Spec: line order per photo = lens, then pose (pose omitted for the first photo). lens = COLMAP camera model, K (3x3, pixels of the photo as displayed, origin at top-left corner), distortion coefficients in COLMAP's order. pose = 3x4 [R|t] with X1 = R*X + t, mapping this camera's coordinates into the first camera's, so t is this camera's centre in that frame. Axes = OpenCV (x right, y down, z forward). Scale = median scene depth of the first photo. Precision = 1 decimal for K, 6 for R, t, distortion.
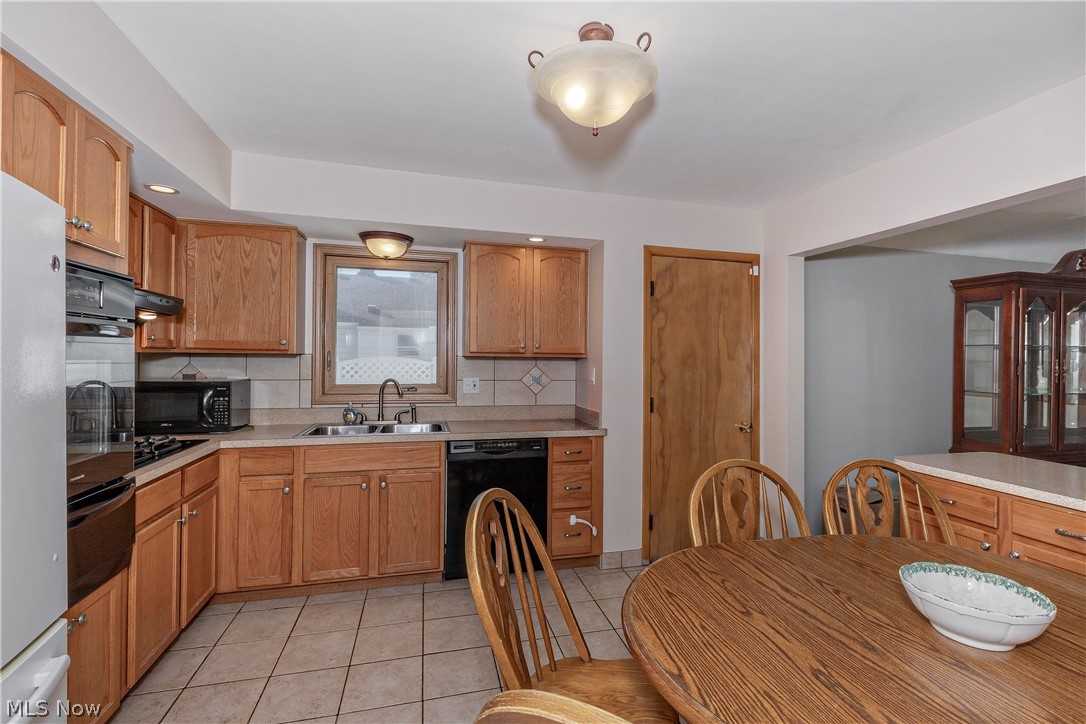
lens RADIAL K [[500.8, 0, 542.9], [0, 500.8, 365.7], [0, 0, 1]] dist [0.004442, 0.000517]
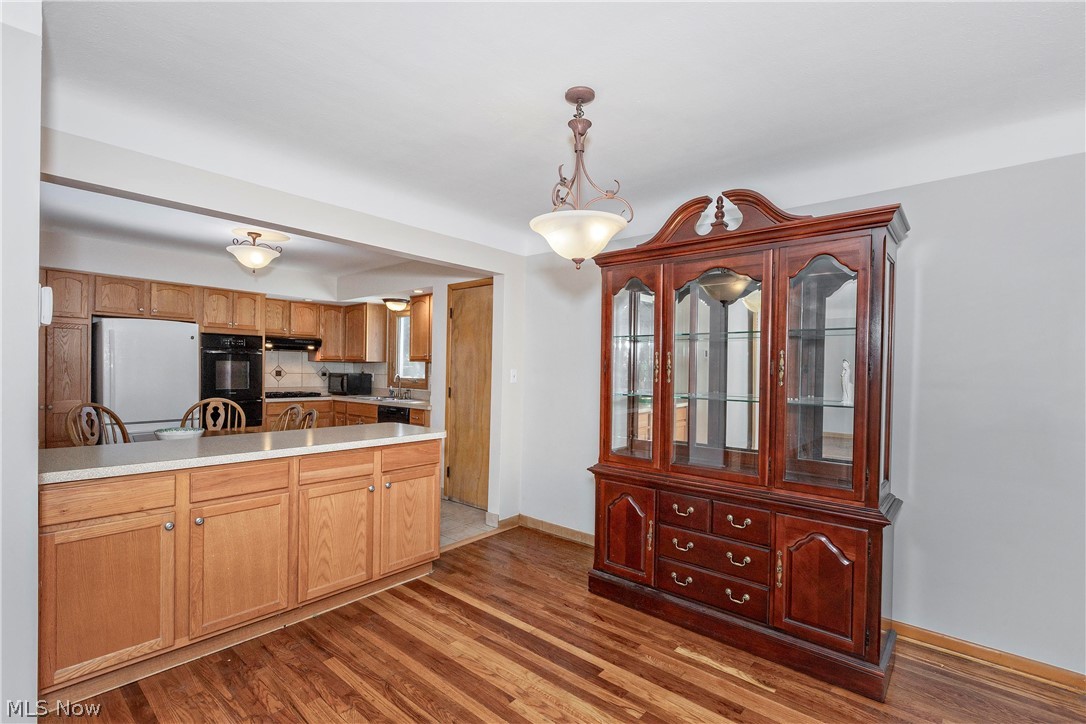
lens RADIAL K [[500.8, 0, 536.5], [0, 500.8, 371.9], [0, 0, 1]] dist [0.004442, 0.000517]
pose [[0.542562, -0.001469, -0.840015, 1.559070], [0.001468, 0.999999, -0.000801, 0.018779], [0.840015, -0.000799, 0.542563, 0.413705]]
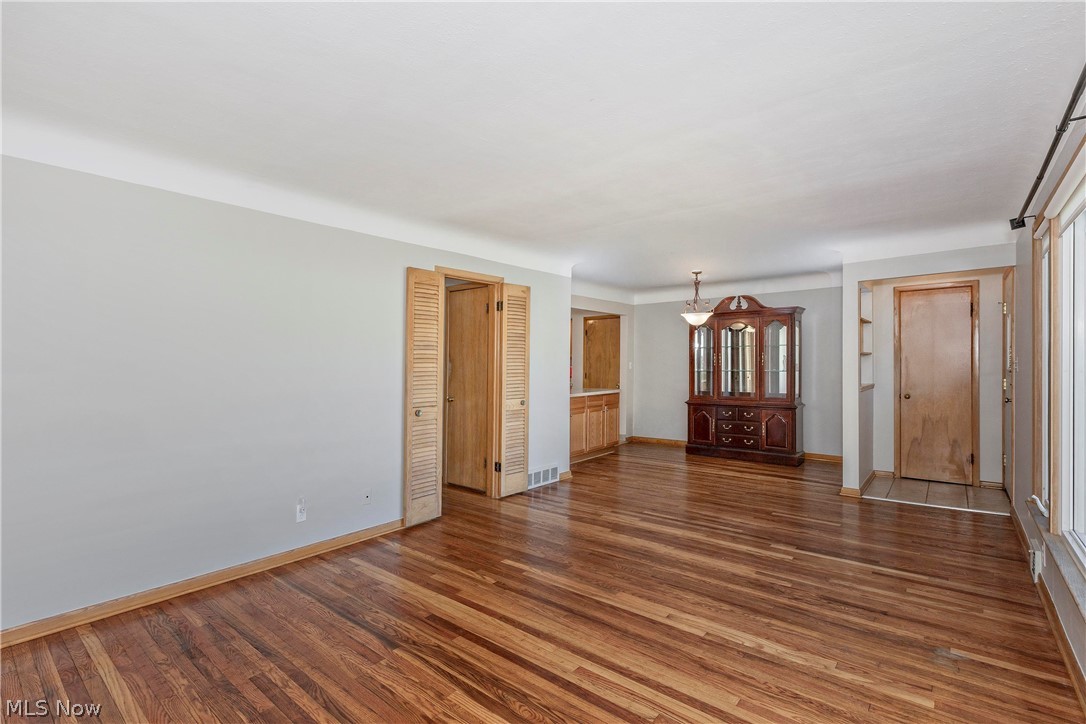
lens RADIAL K [[500.8, 0, 539.2], [0, 500.8, 369.7], [0, 0, 1]] dist [0.004442, 0.000517]
pose [[0.578185, -0.008854, -0.815858, 2.247974], [0.024012, 0.999693, 0.006168, 0.022304], [0.815552, -0.023157, 0.578220, -0.761530]]
